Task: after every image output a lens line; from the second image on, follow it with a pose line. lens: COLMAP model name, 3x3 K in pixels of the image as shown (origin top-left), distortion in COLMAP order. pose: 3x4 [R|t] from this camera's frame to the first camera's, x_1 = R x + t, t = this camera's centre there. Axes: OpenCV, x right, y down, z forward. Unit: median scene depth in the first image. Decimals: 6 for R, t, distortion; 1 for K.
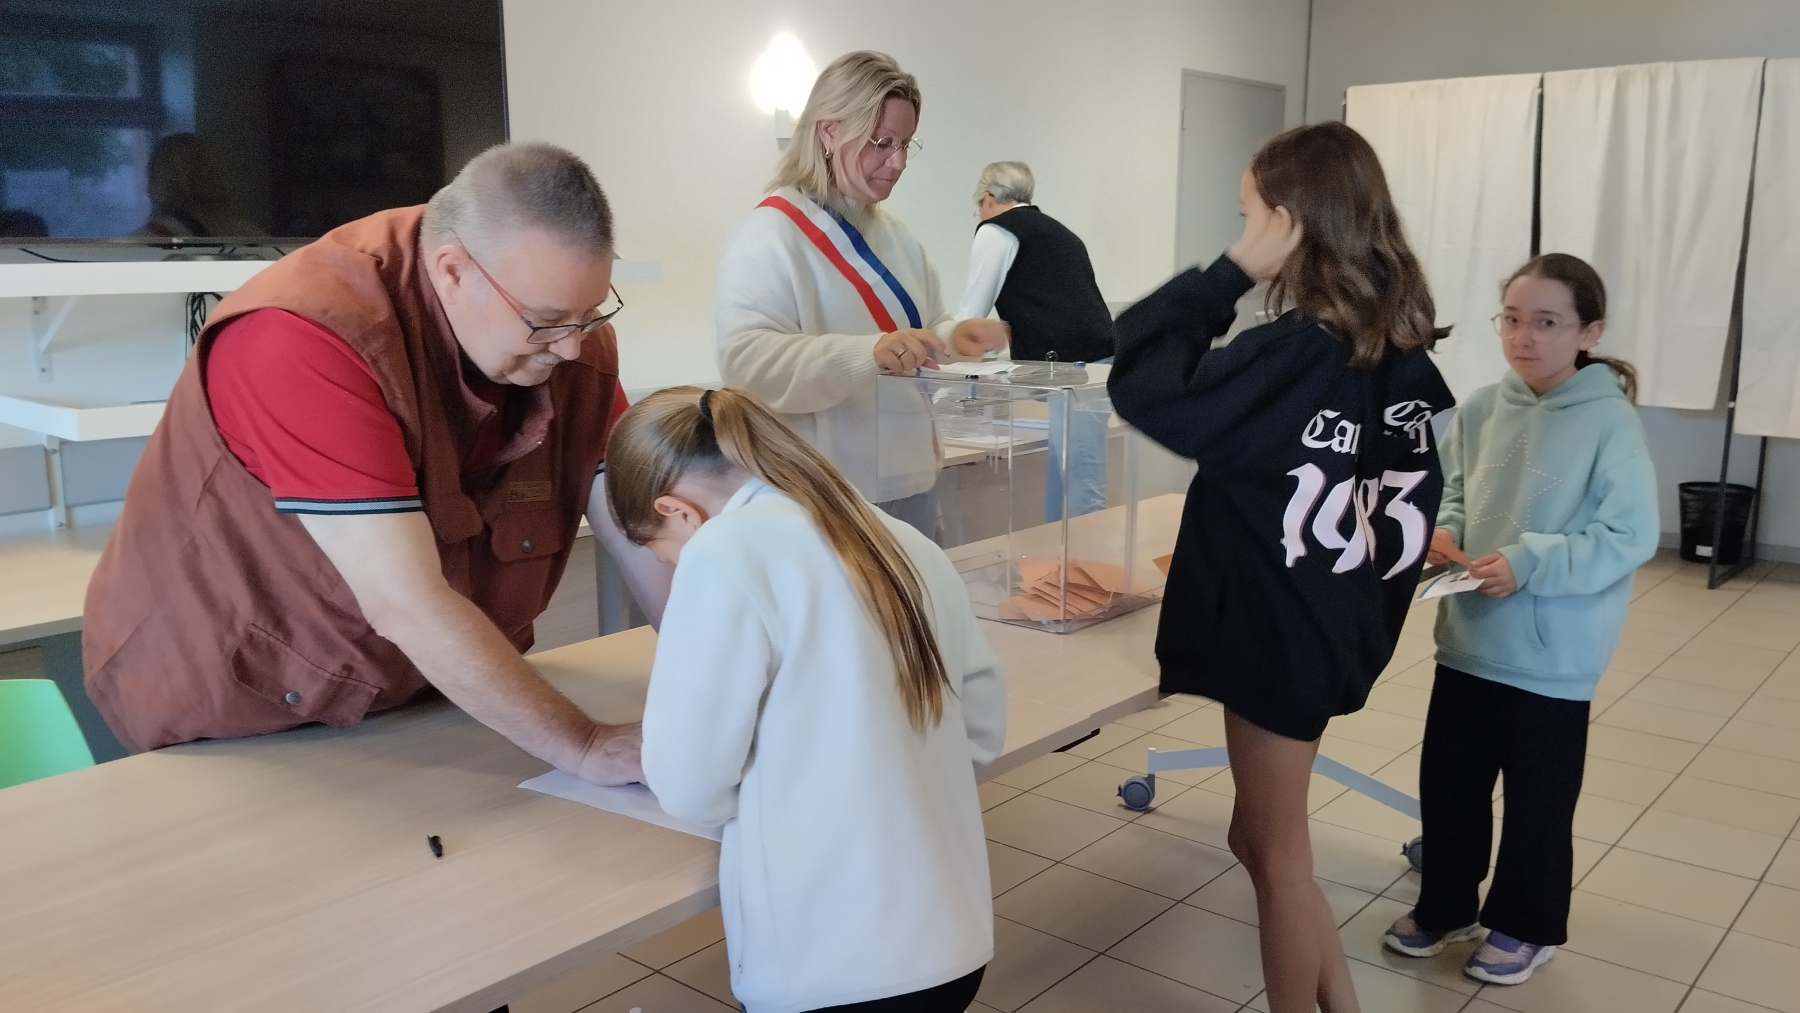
lens RADIAL K [[1463.6, 0, 926.3], [0, 1463.6, 532.0], [0, 0, 1]] dist [0.038006, -0.082904]
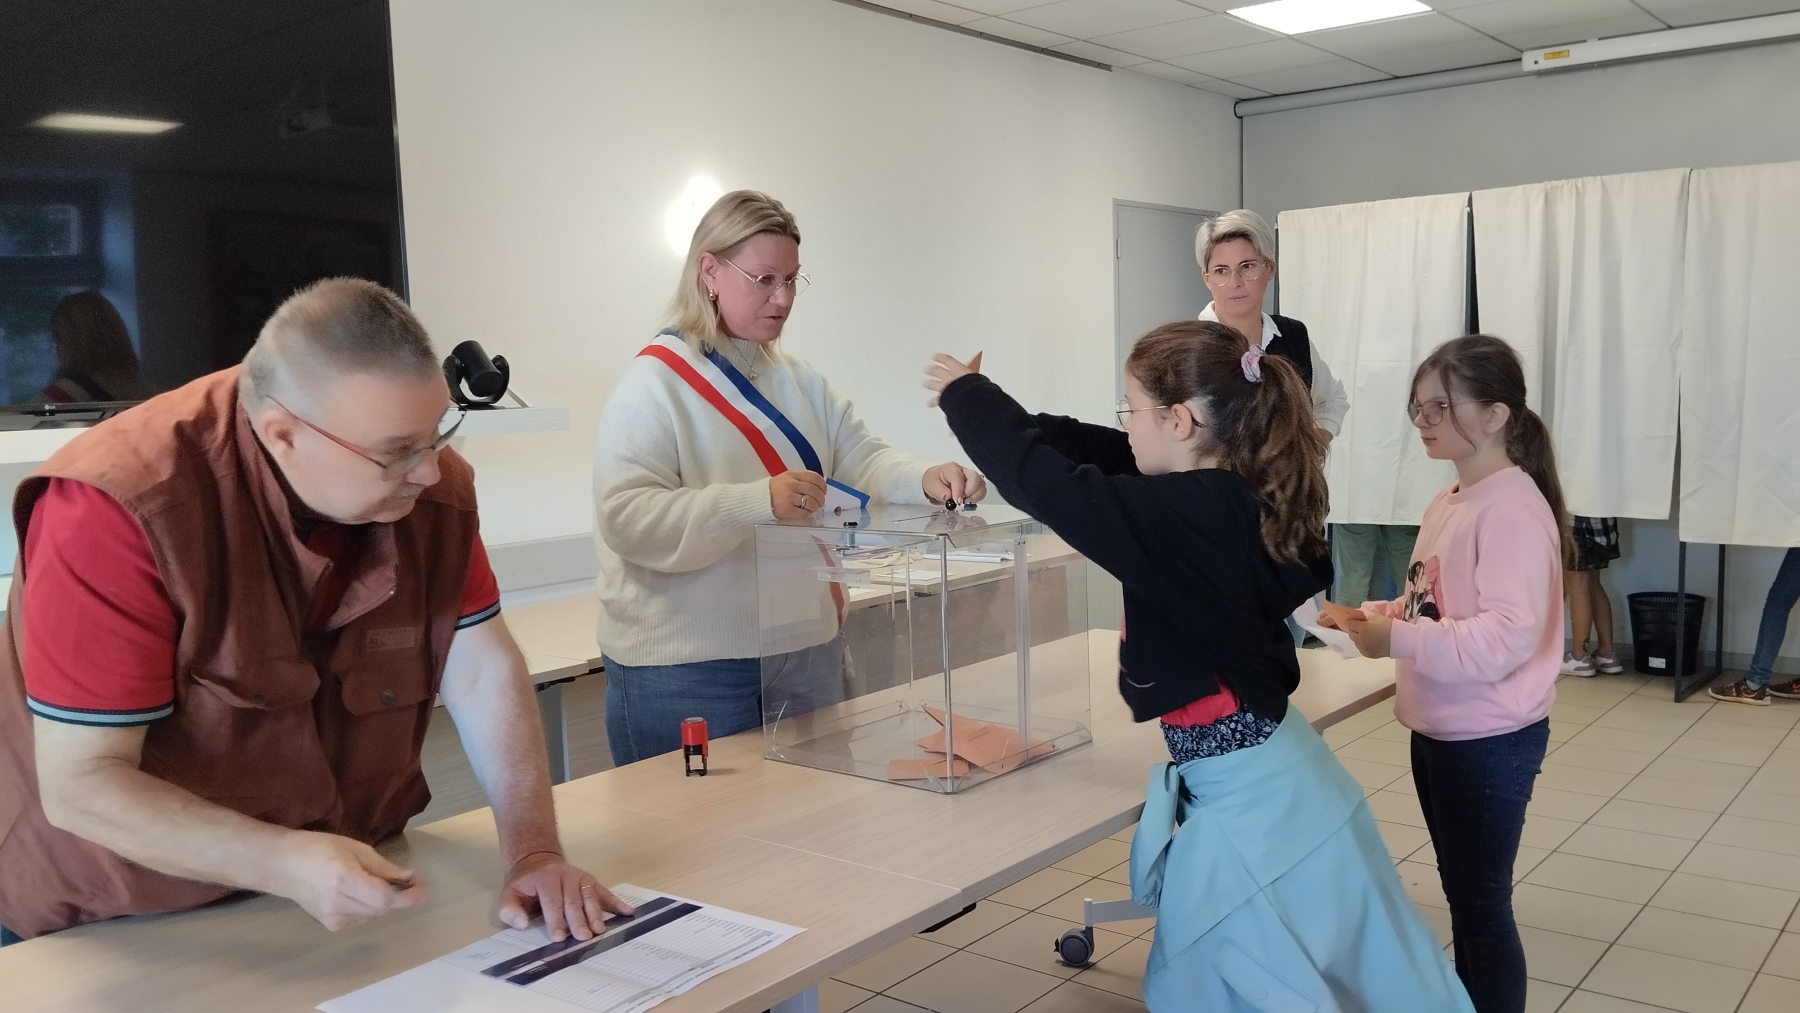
lens RADIAL K [[1463.6, 0, 913.7], [0, 1463.6, 530.7], [0, 0, 1]] dist [0.038006, -0.082904]
pose [[0.999418, -0.033790, 0.004749, 0.044344], [0.034076, 0.995571, -0.087624, -0.010329], [-0.001767, 0.087735, 0.996142, 0.033004]]
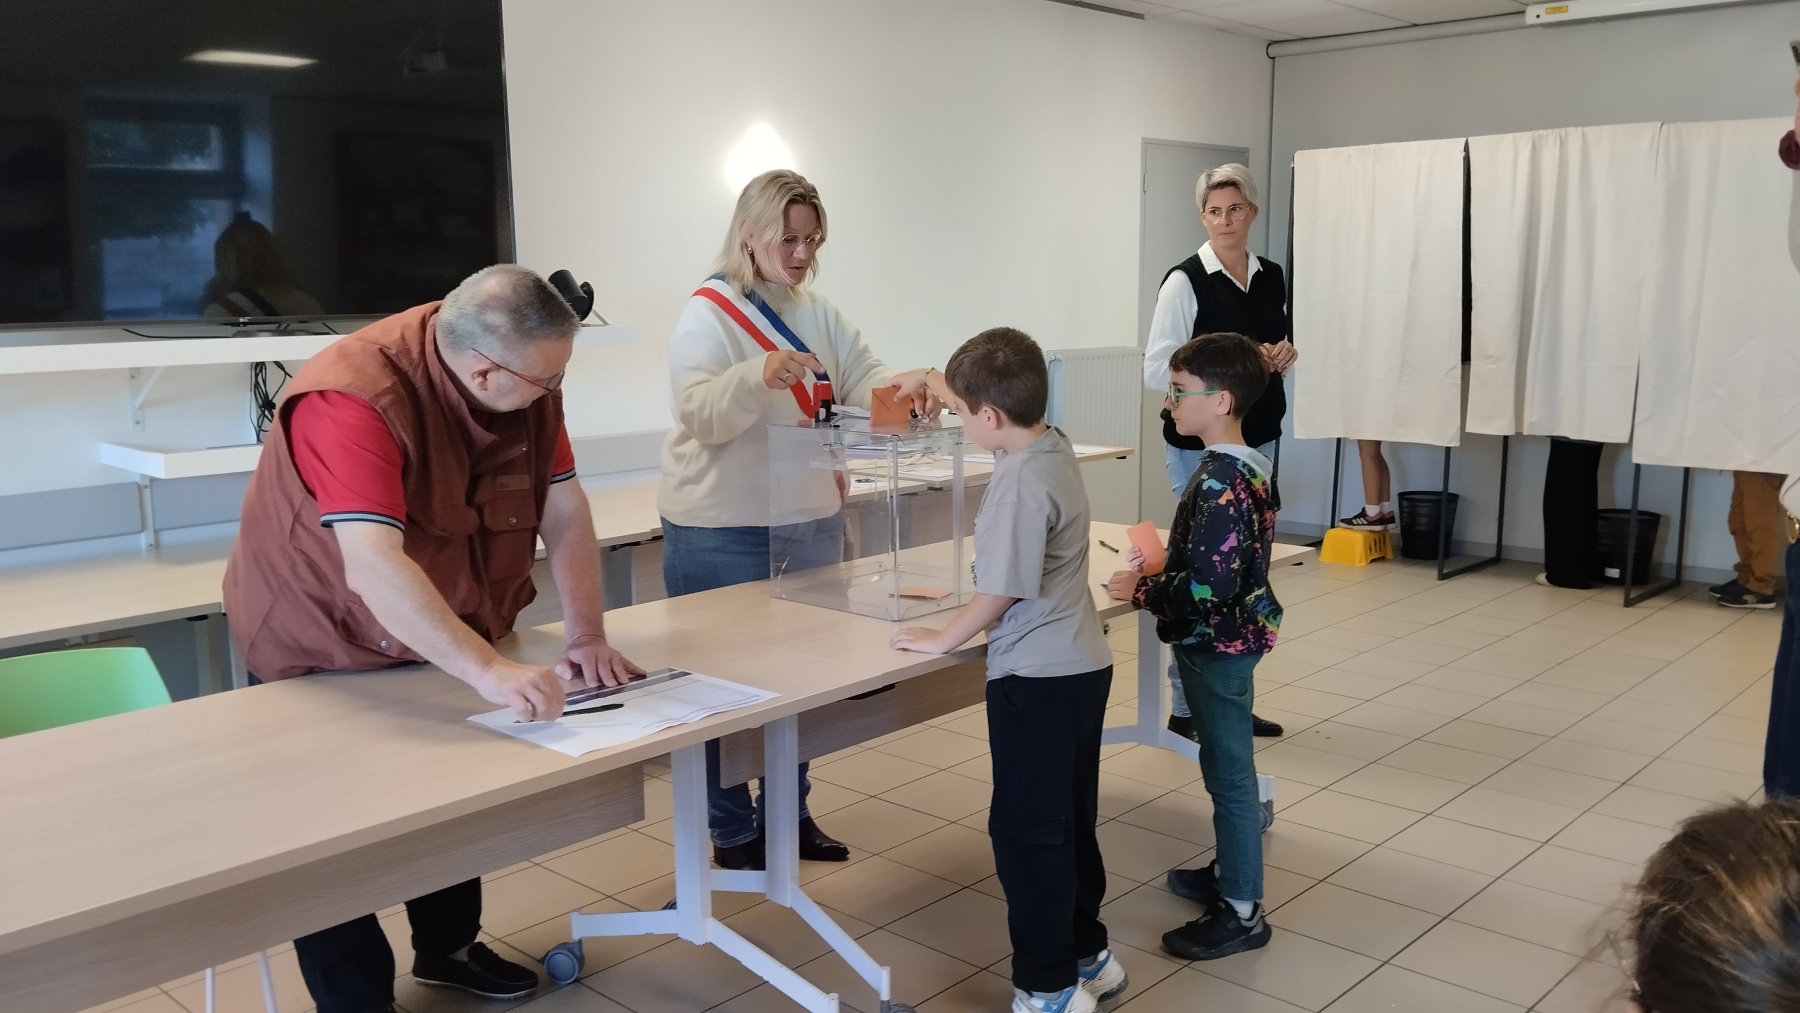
lens RADIAL K [[1463.6, 0, 915.3], [0, 1463.6, 517.2], [0, 0, 1]] dist [0.038006, -0.082904]
pose [[0.998657, -0.003692, -0.051677, 0.107827], [0.001995, 0.999458, -0.032855, 0.011234], [0.051770, 0.032708, 0.998123, -0.184837]]
